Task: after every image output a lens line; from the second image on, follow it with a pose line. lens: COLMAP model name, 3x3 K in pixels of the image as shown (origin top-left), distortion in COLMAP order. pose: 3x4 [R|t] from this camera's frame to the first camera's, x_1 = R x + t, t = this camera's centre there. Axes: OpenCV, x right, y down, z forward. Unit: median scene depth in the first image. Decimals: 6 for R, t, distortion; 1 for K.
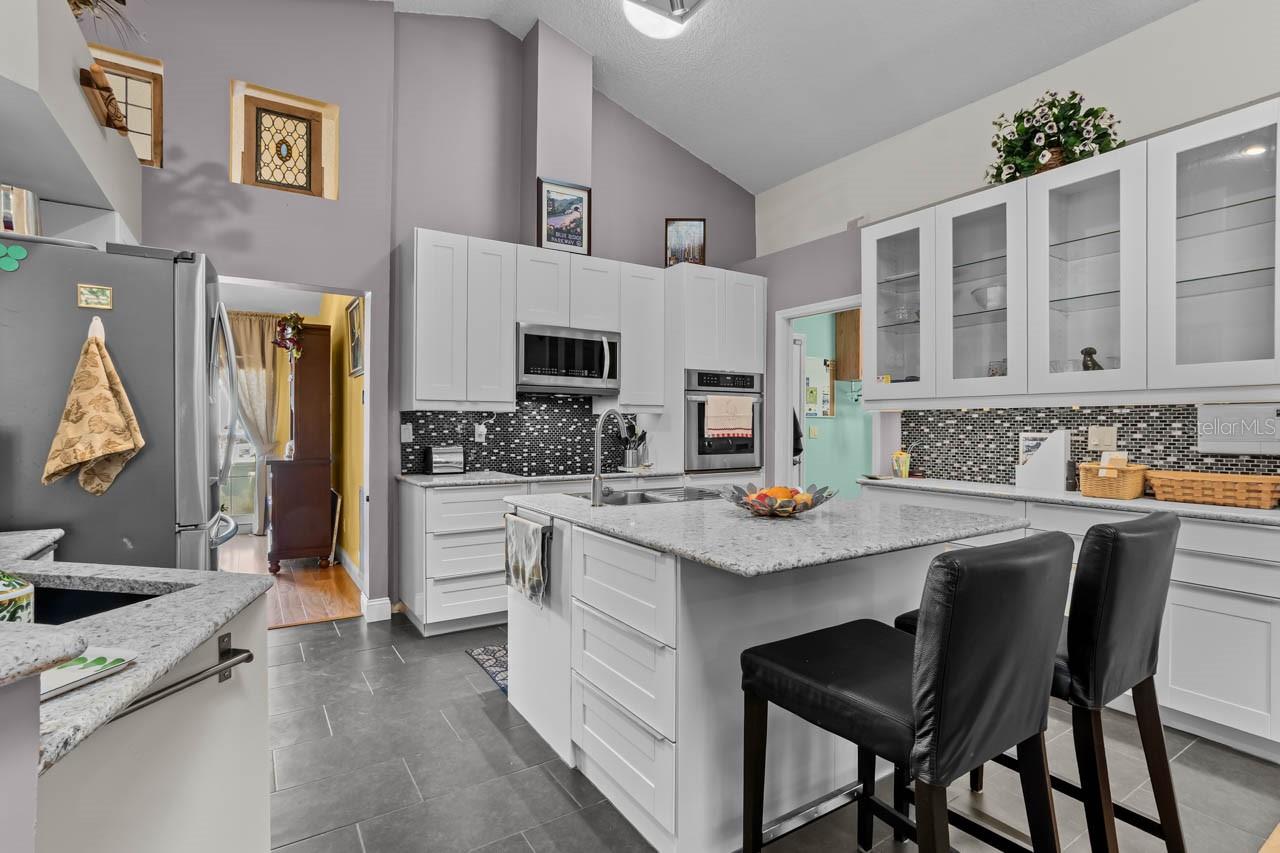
lens RADIAL K [[603.9, 0, 612.9], [0, 603.9, 414.5], [0, 0, 1]] dist [-0.032726, 0.021084]
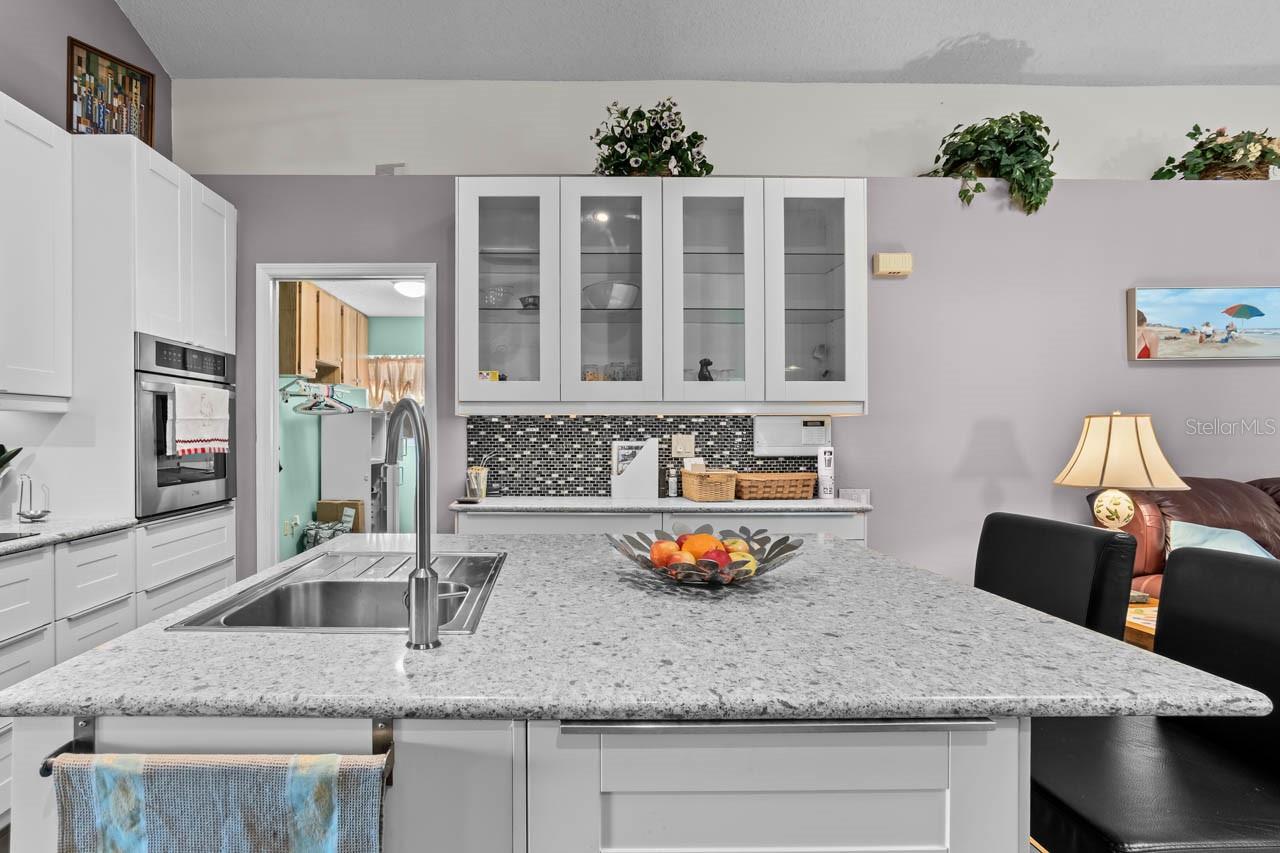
lens RADIAL K [[652.1, 0, 551.6], [0, 652.1, 426.6], [0, 0, 1]] dist [-0.038184, 0.028510]
pose [[0.518519, 0.004401, 0.855055, -0.264385], [-0.013339, 0.999907, 0.002943, 0.005067], [-0.854962, -0.012932, 0.518529, 0.539704]]
